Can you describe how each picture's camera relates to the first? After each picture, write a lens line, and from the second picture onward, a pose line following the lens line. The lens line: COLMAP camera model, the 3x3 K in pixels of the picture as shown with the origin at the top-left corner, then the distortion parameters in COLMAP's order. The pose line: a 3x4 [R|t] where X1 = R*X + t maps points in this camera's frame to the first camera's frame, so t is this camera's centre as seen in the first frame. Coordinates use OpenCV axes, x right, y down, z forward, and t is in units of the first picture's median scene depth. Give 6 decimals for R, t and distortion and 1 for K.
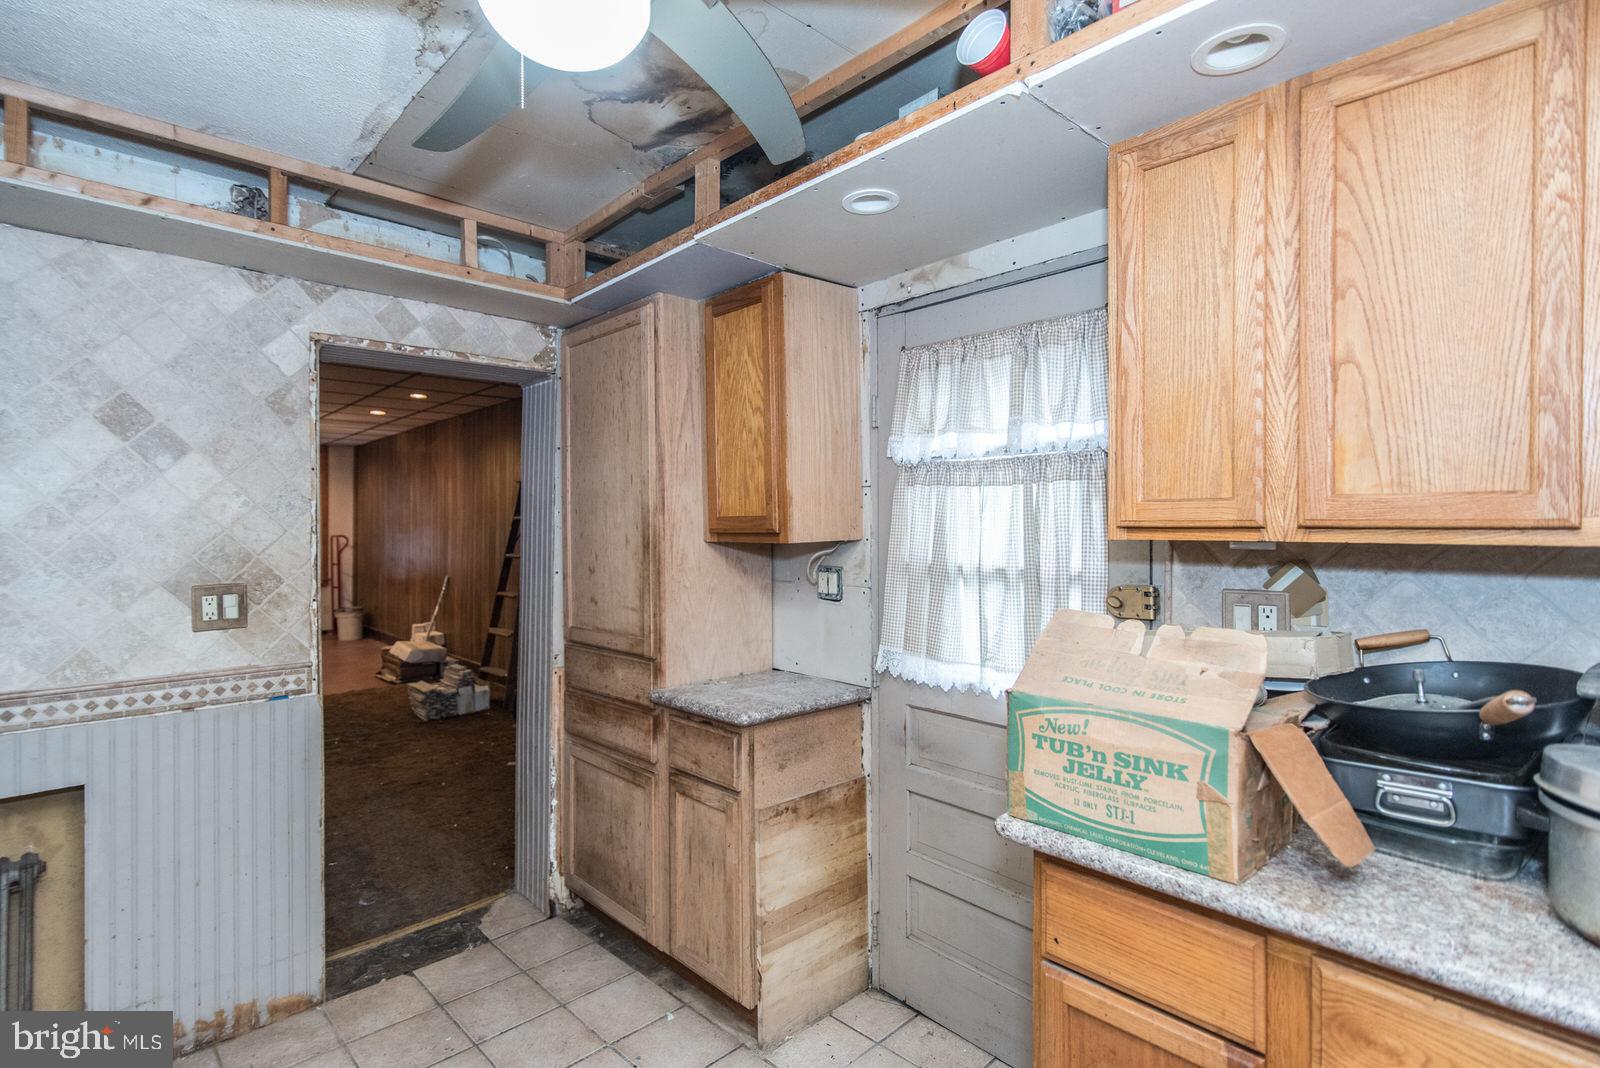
lens RADIAL K [[780.2, 0, 769.6], [0, 780.2, 536.2], [0, 0, 1]] dist [0.000466, 0.000494]
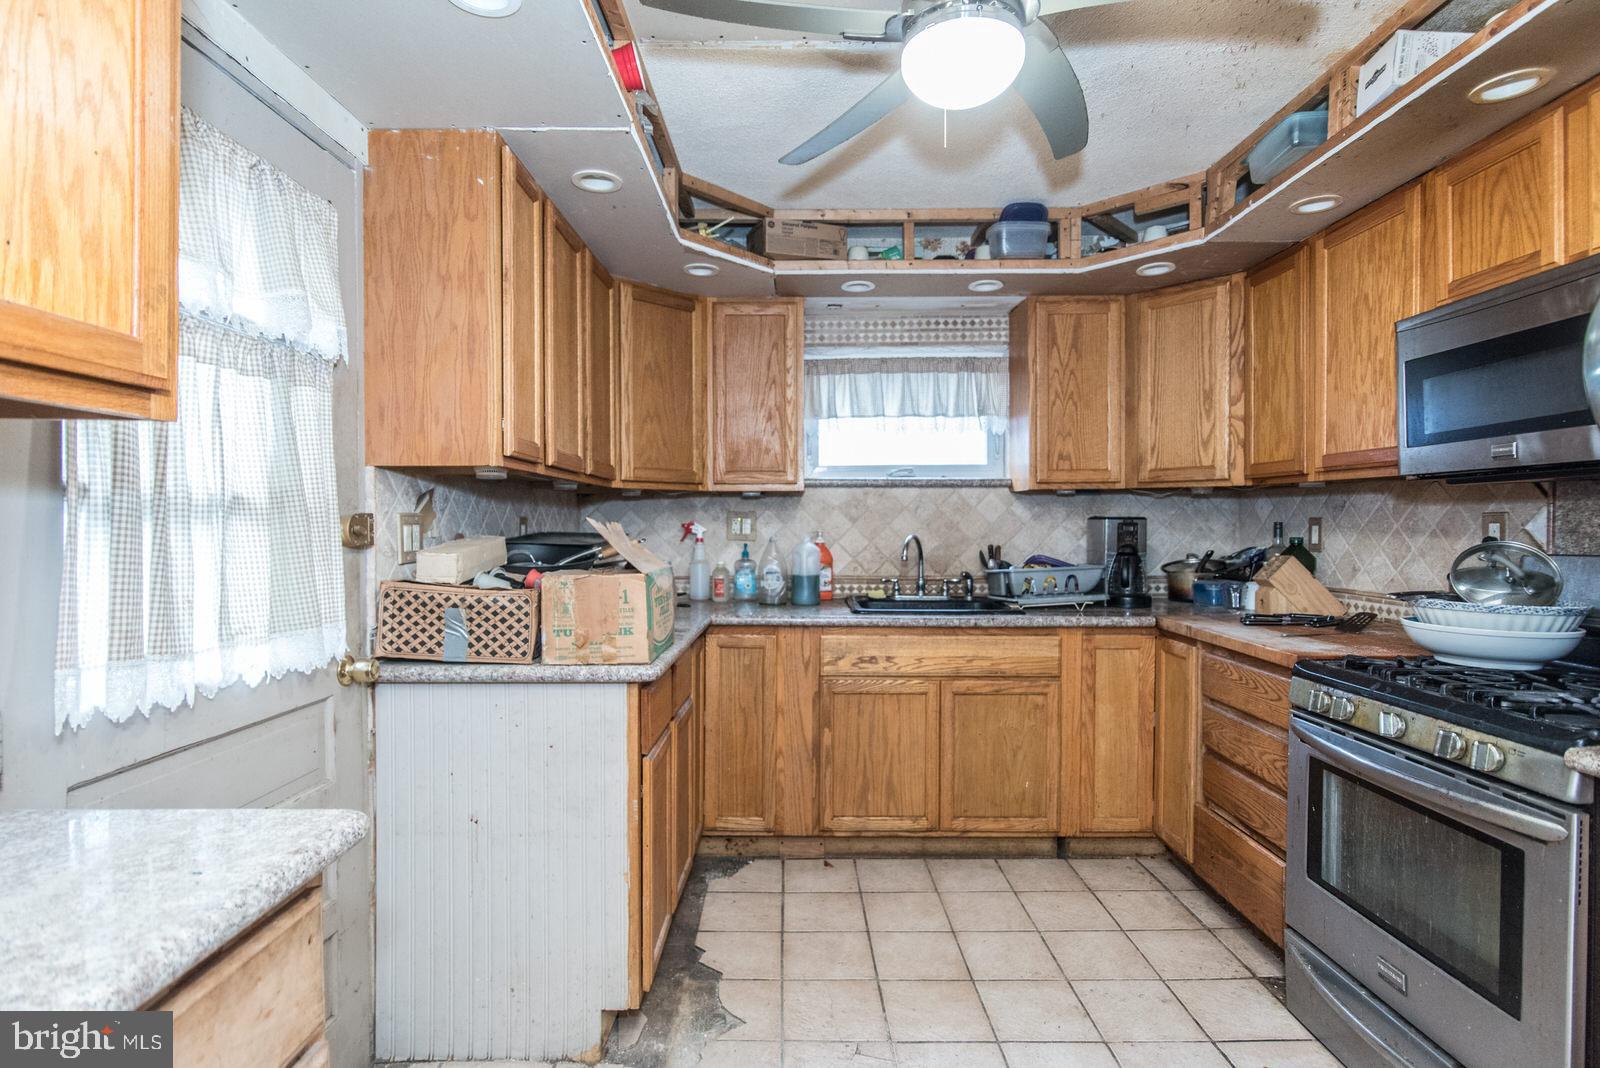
lens RADIAL K [[803.6, 0, 800.0], [0, 803.6, 534.0], [0, 0, 1]] dist [-0.001492, 0.000206]
pose [[-0.740213, -0.003557, 0.672364, -0.469103], [0.012648, 0.999735, 0.019214, 0.059587], [-0.672254, 0.022726, -0.739972, 1.051284]]
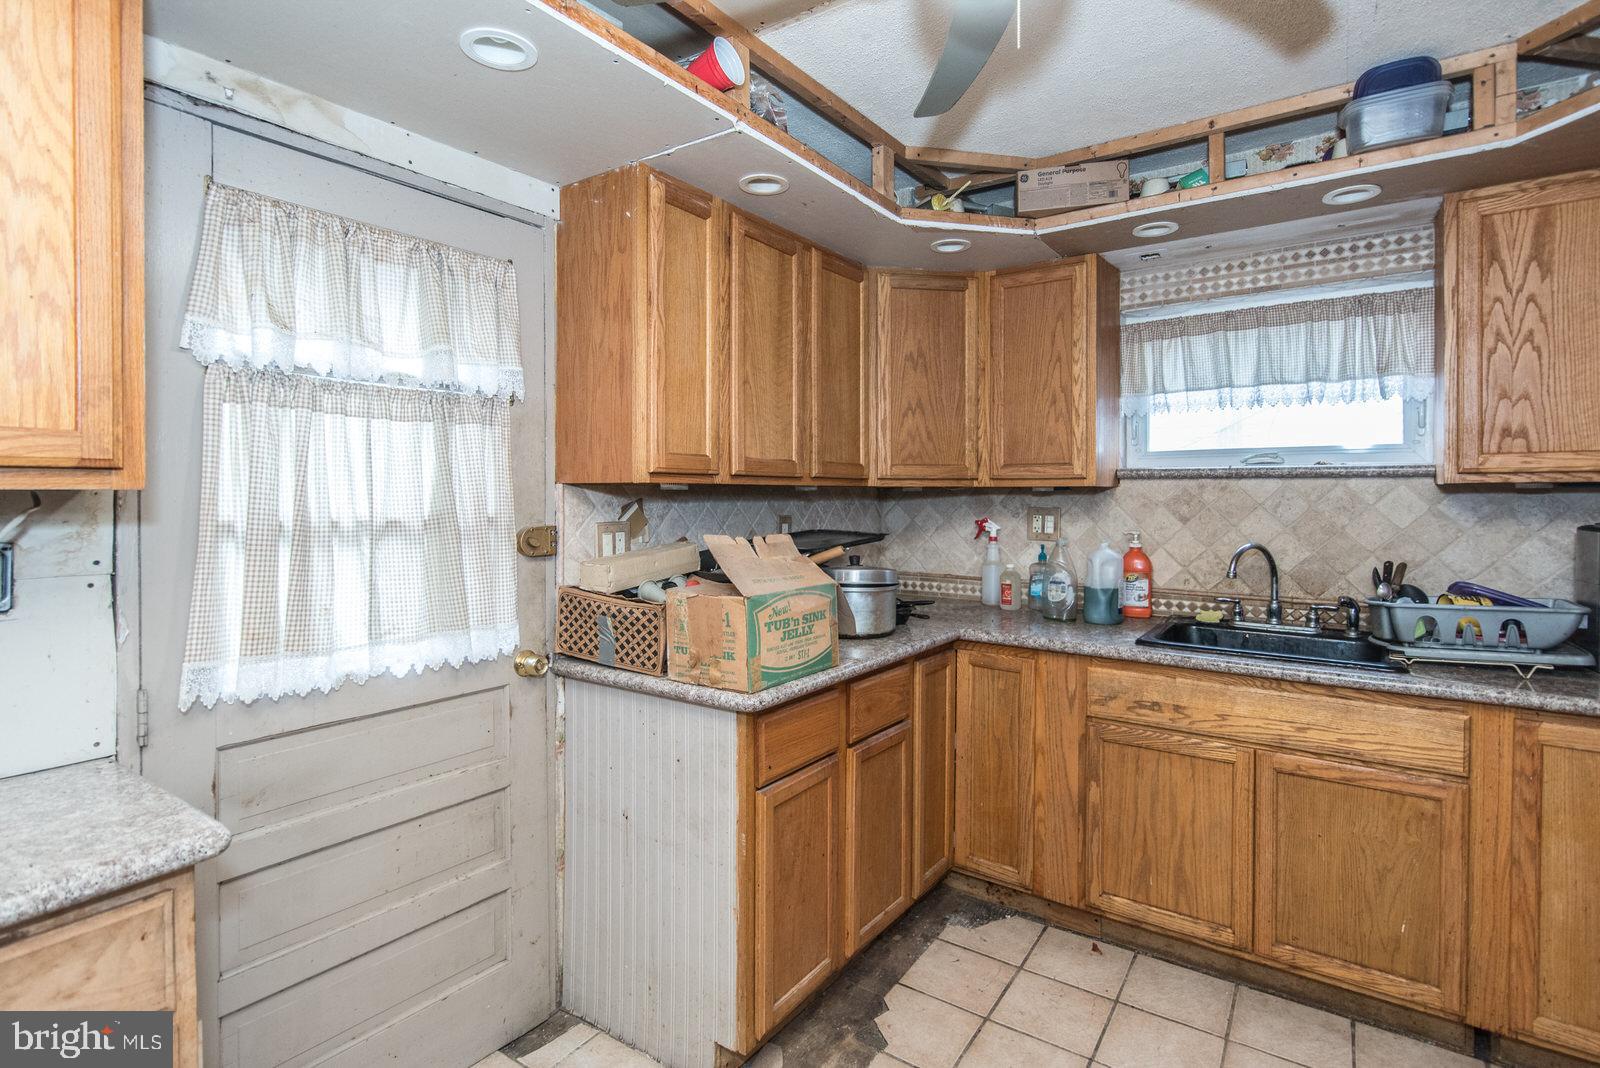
lens RADIAL K [[791.3, 0, 800.3], [0, 791.3, 502.2], [0, 0, 1]] dist [0.001607, 0.000247]
pose [[-0.229165, -0.006962, 0.973363, -0.550036], [0.012133, 0.999876, 0.010009, 0.016870], [-0.973312, 0.014104, -0.229052, 0.683486]]
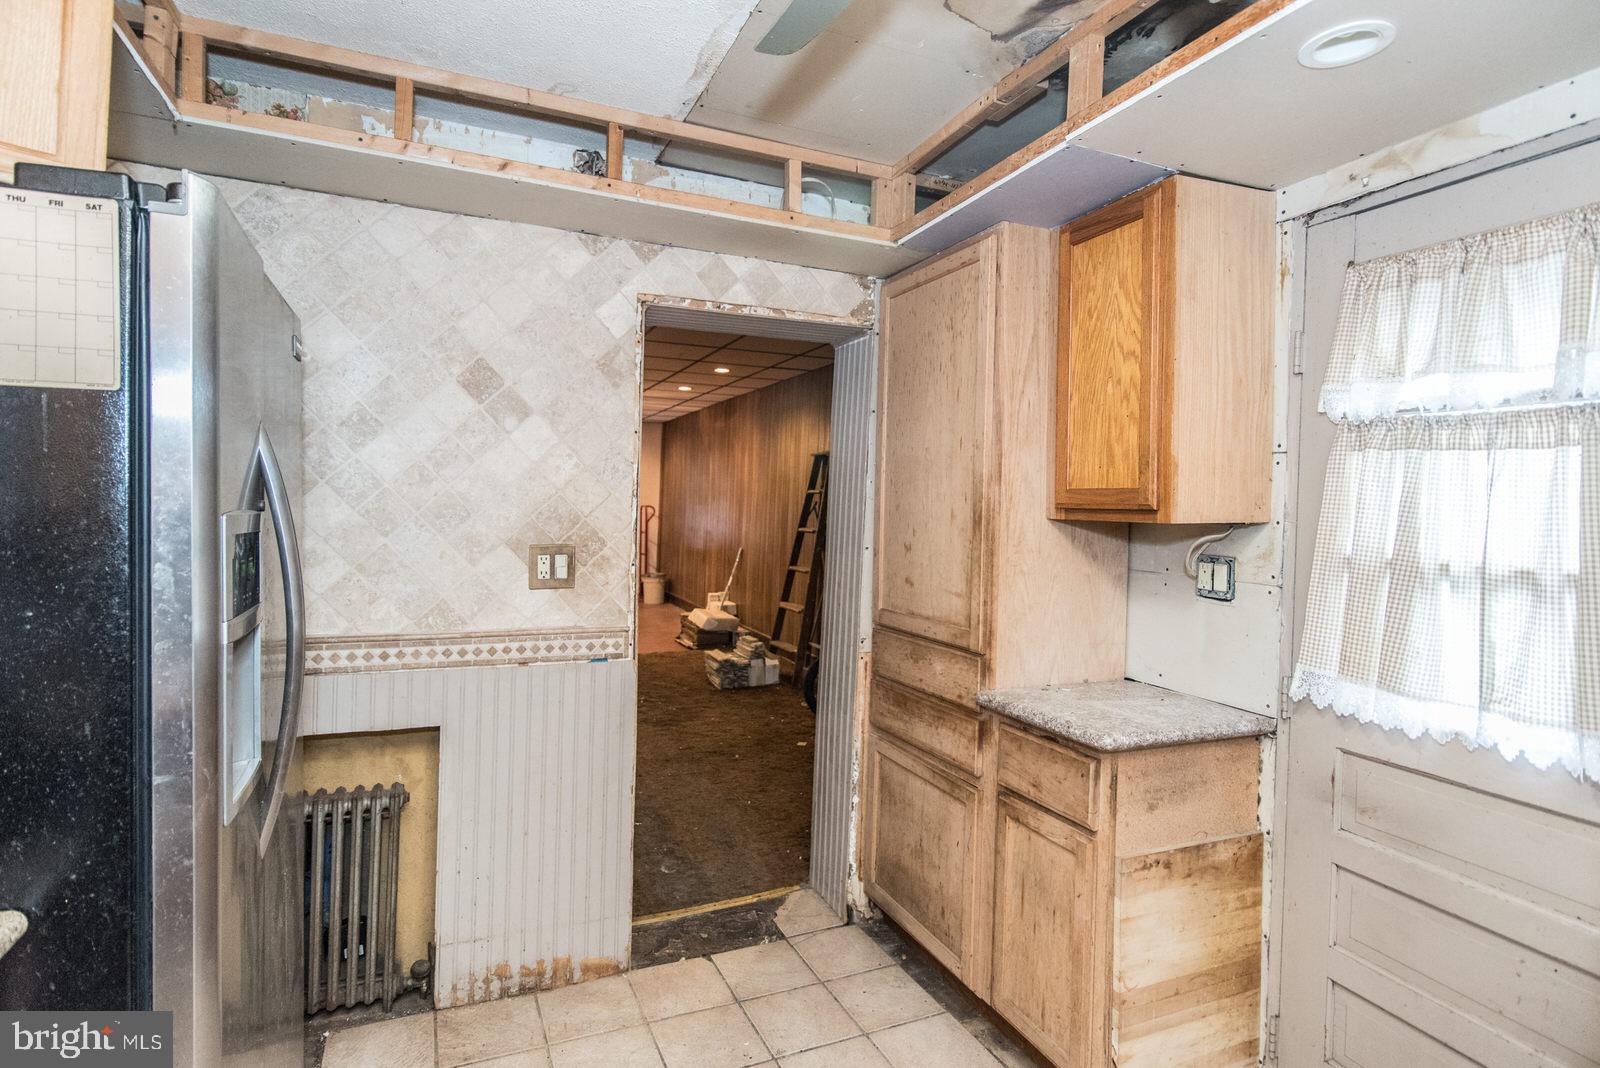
lens RADIAL K [[801.7, 0, 774.4], [0, 801.7, 518.2], [0, 0, 1]] dist [0.001238, 0.000108]
pose [[0.940900, 0.032394, -0.337132, -0.075949], [-0.031602, 0.999470, 0.007838, 0.009663], [0.337207, 0.003279, 0.941425, 0.105788]]
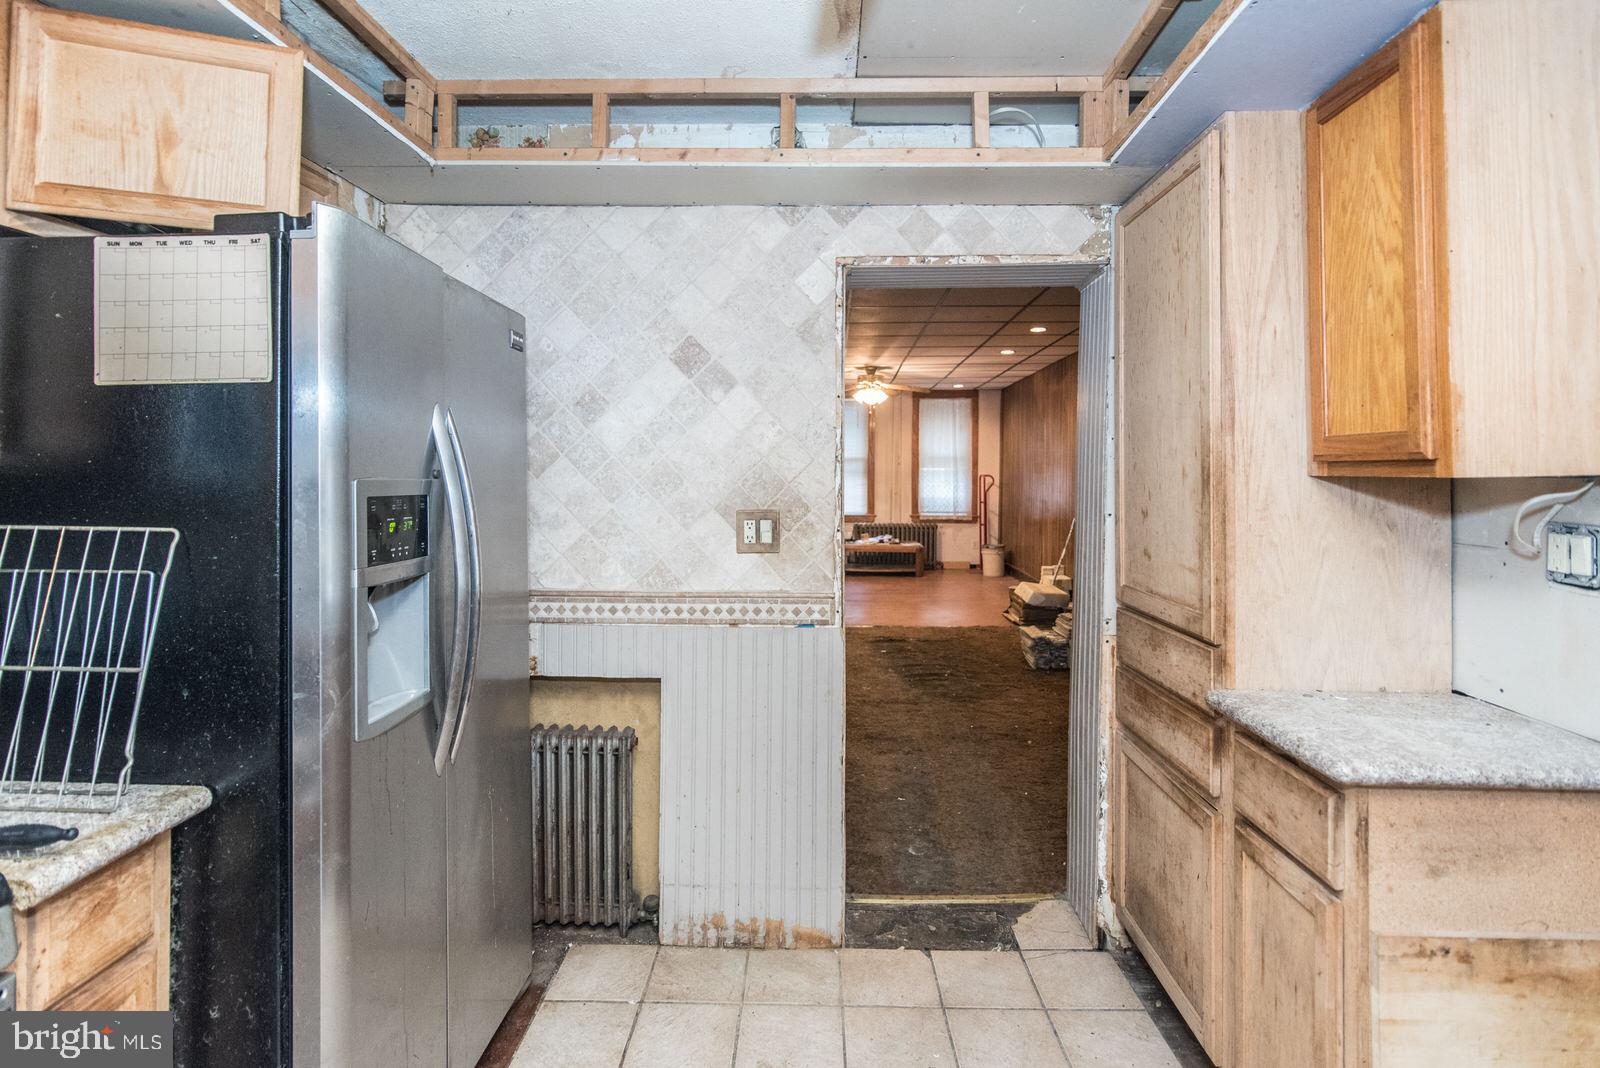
lens RADIAL K [[804.7, 0, 803.8], [0, 804.7, 467.6], [0, 0, 1]] dist [0.000675, 0.000412]
pose [[0.723956, 0.003660, -0.689836, 0.082899], [-0.014139, 0.999855, -0.009533, 0.013606], [0.689701, 0.016655, 0.723903, 0.245645]]
